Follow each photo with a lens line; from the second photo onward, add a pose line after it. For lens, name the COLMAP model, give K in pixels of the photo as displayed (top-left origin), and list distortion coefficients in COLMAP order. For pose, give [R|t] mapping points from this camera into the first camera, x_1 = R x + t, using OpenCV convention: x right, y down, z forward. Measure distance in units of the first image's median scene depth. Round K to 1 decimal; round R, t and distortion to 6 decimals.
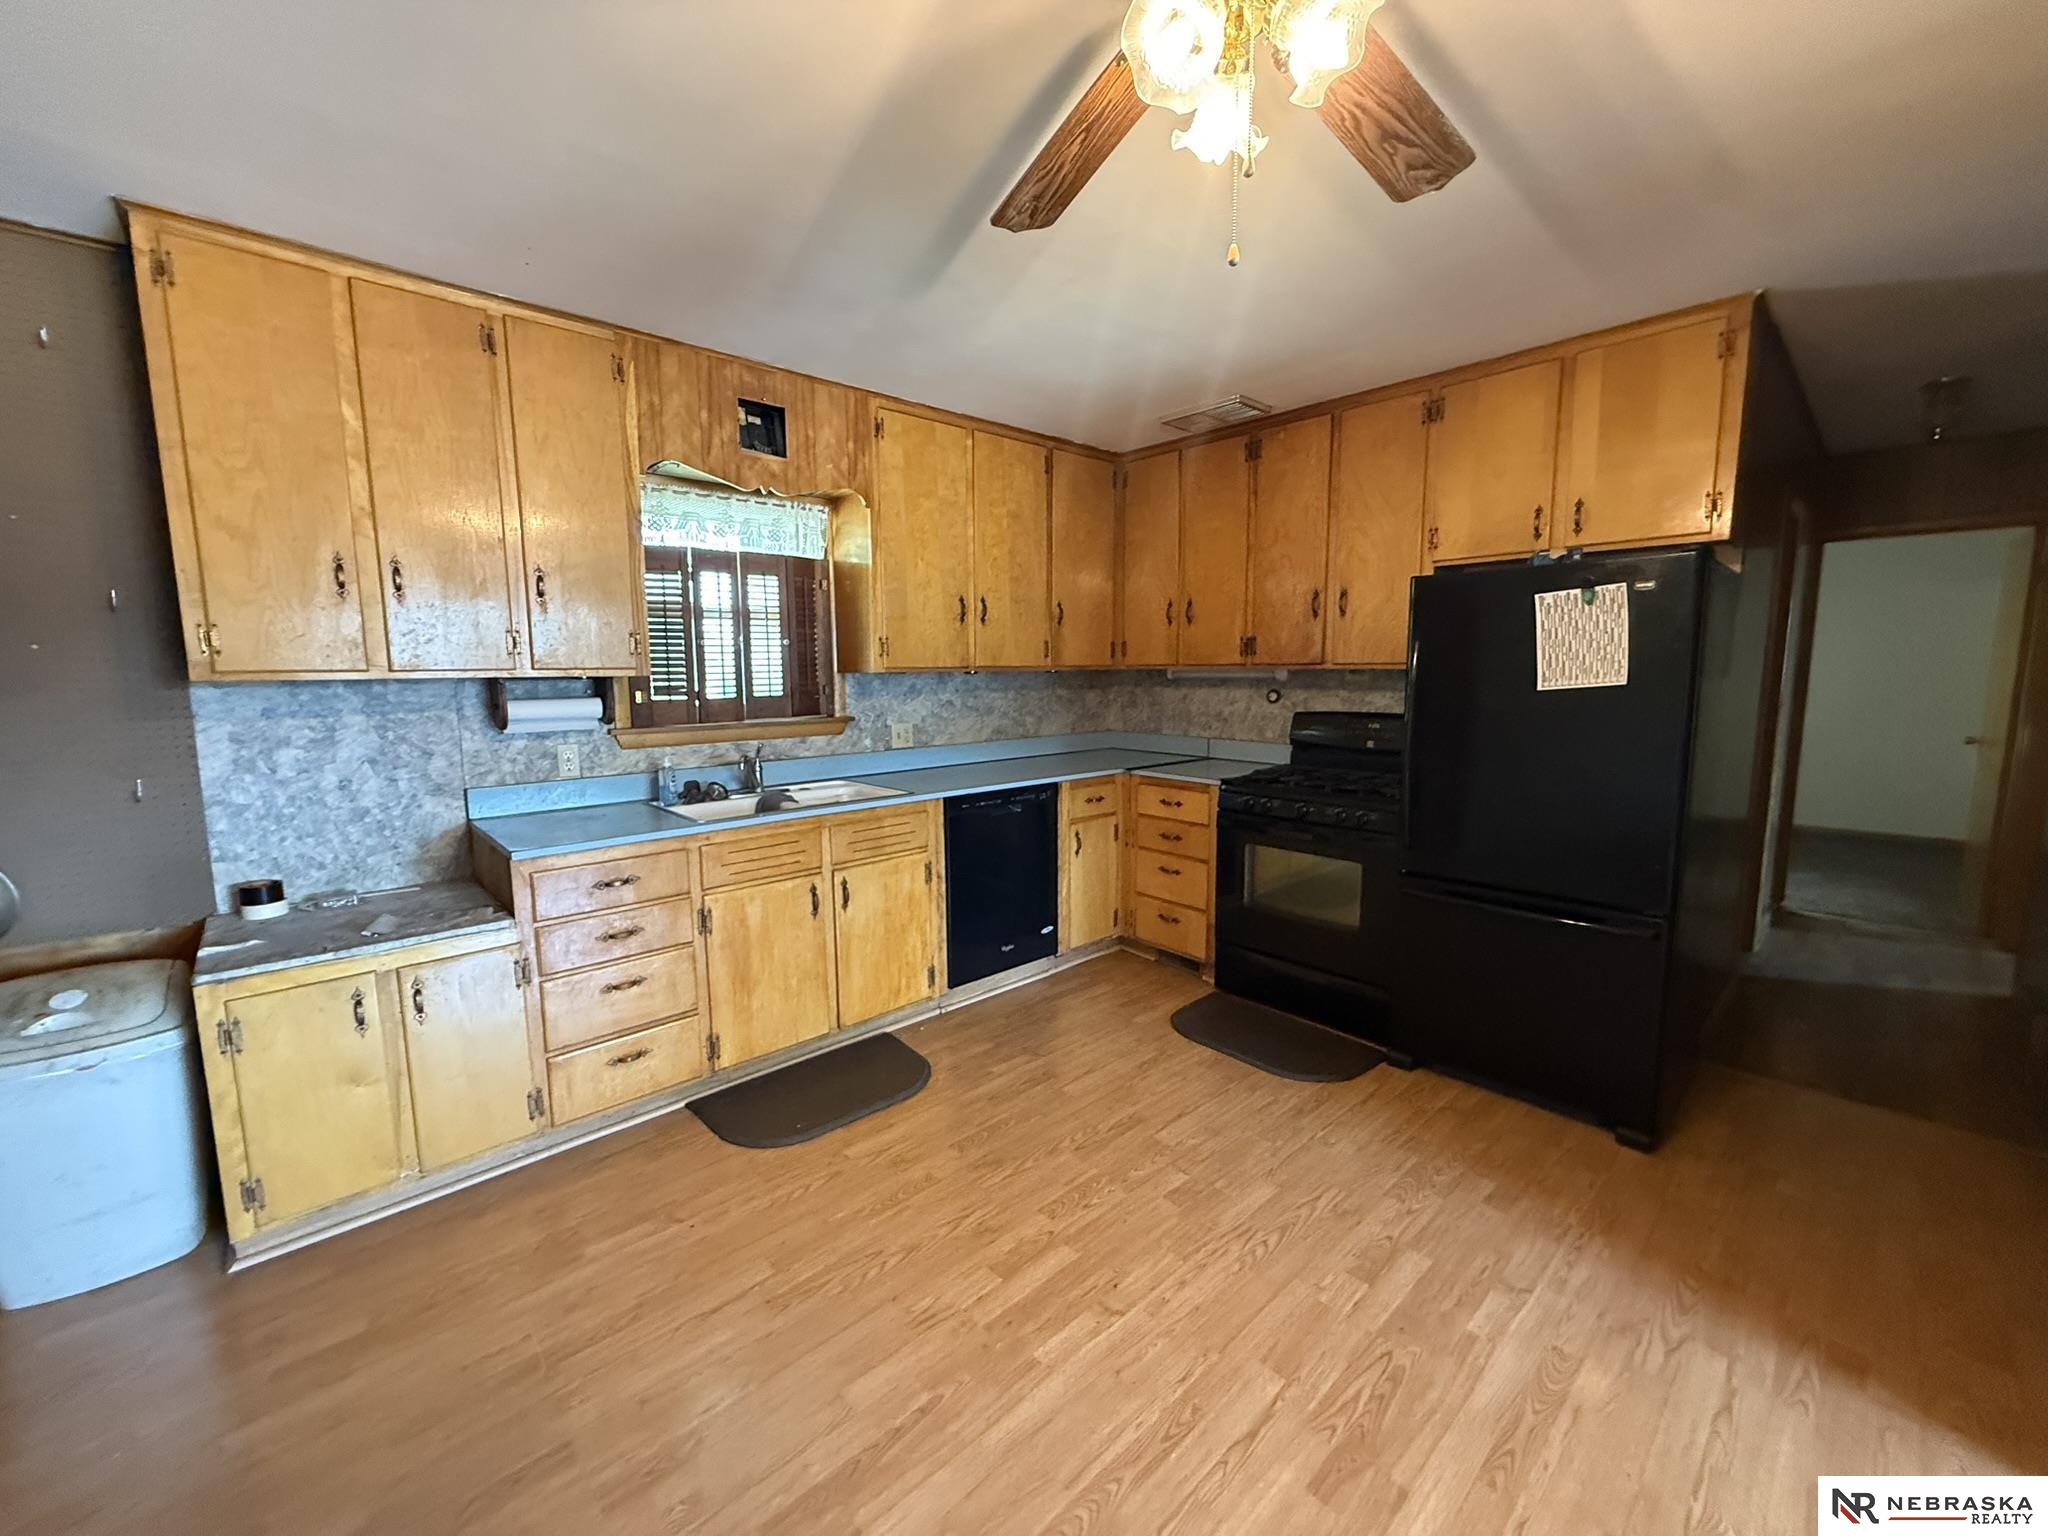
lens RADIAL K [[811.5, 0, 1017.2], [0, 811.5, 769.5], [0, 0, 1]] dist [-0.003941, 0.000870]
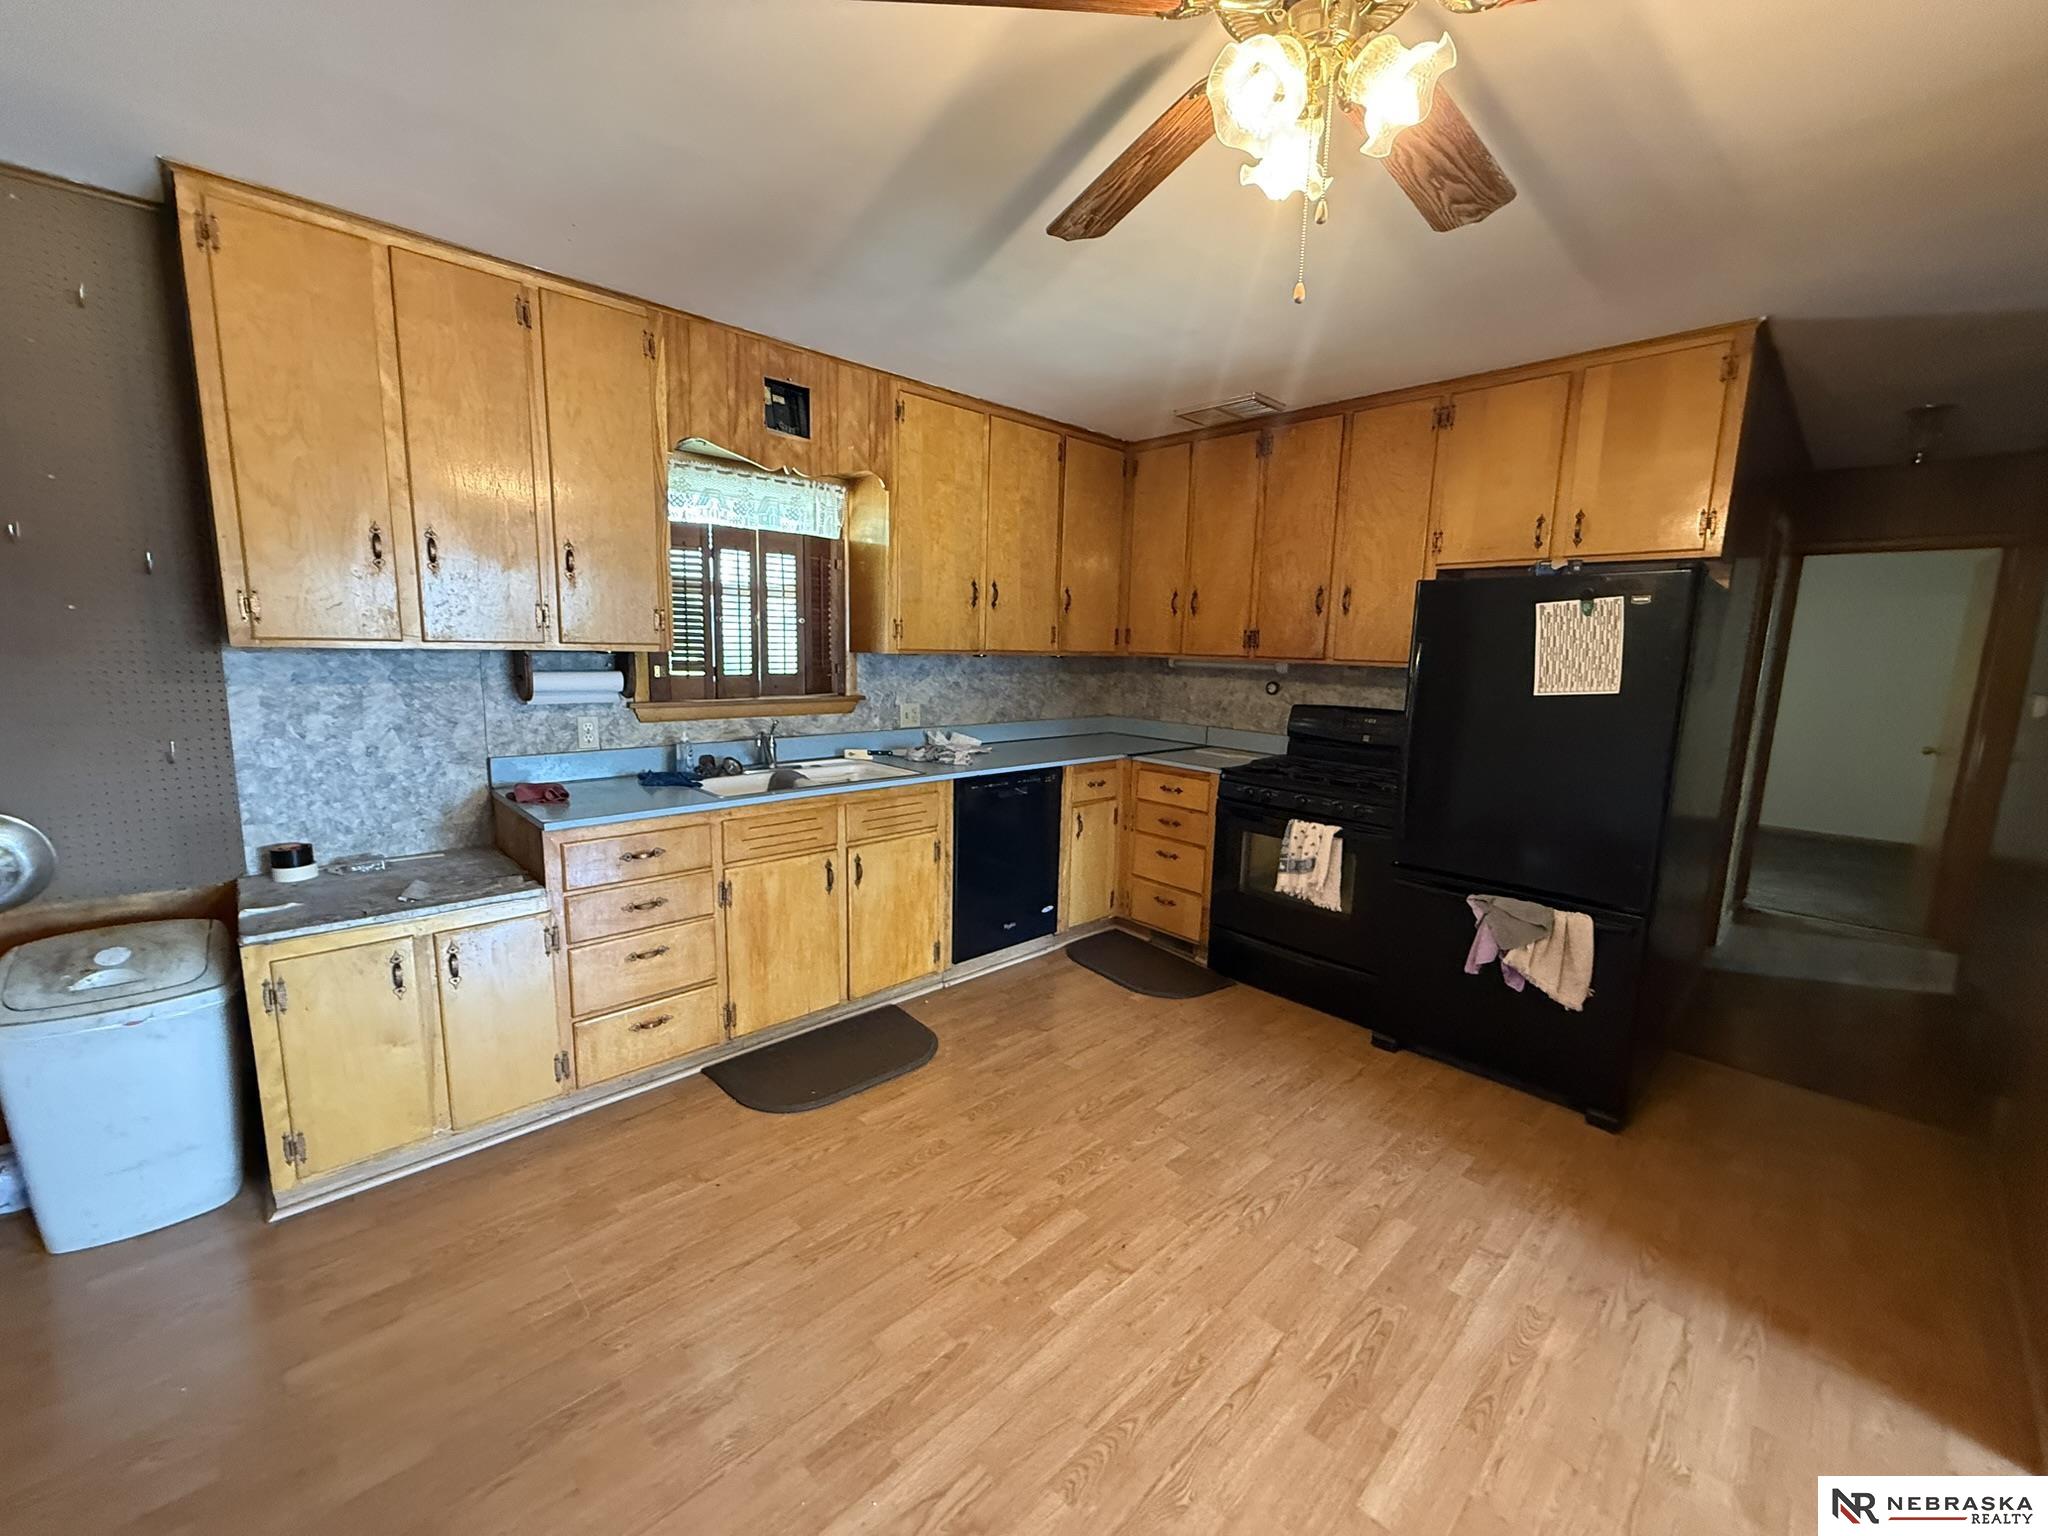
lens RADIAL K [[811.5, 0, 1017.2], [0, 811.5, 769.9], [0, 0, 1]] dist [-0.003941, 0.000870]
pose [[0.999231, 0.029505, 0.025815, -0.047870], [-0.030268, 0.999101, 0.029681, -0.012092], [-0.024916, -0.030440, 0.999226, -0.031742]]
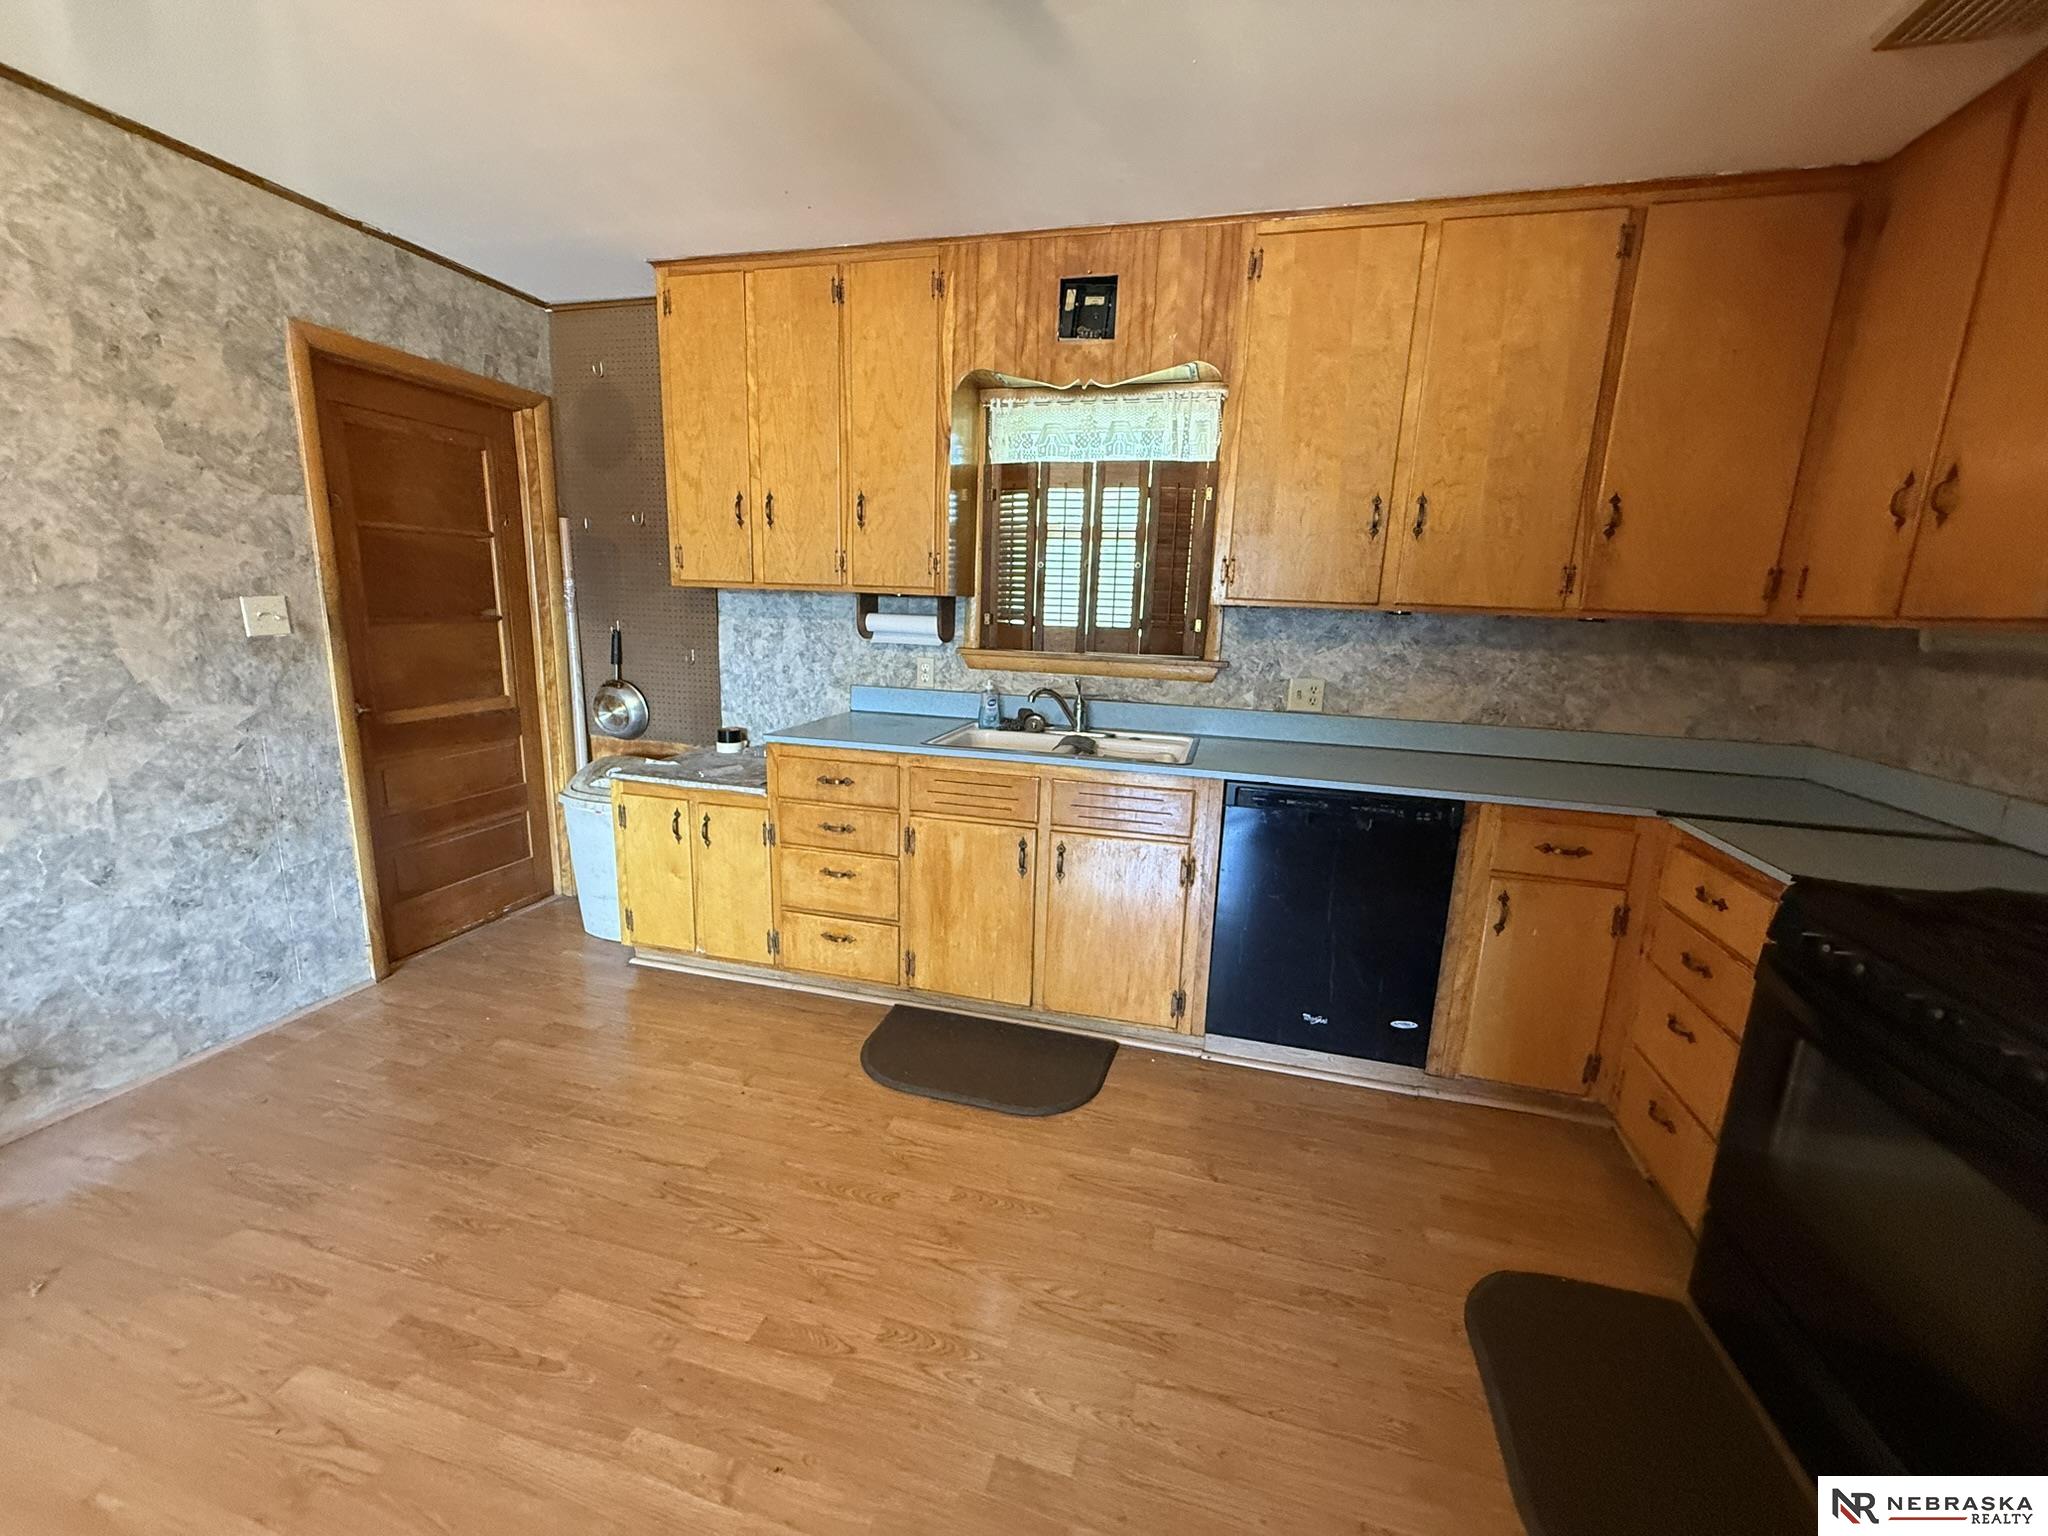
lens RADIAL K [[811.5, 0, 1021.3], [0, 811.5, 768.6], [0, 0, 1]] dist [-0.003941, 0.000870]
pose [[0.541282, 0.195405, -0.817821, 0.508942], [-0.144596, 0.979764, 0.138396, -0.061908], [0.828315, 0.043343, 0.558583, 0.559614]]
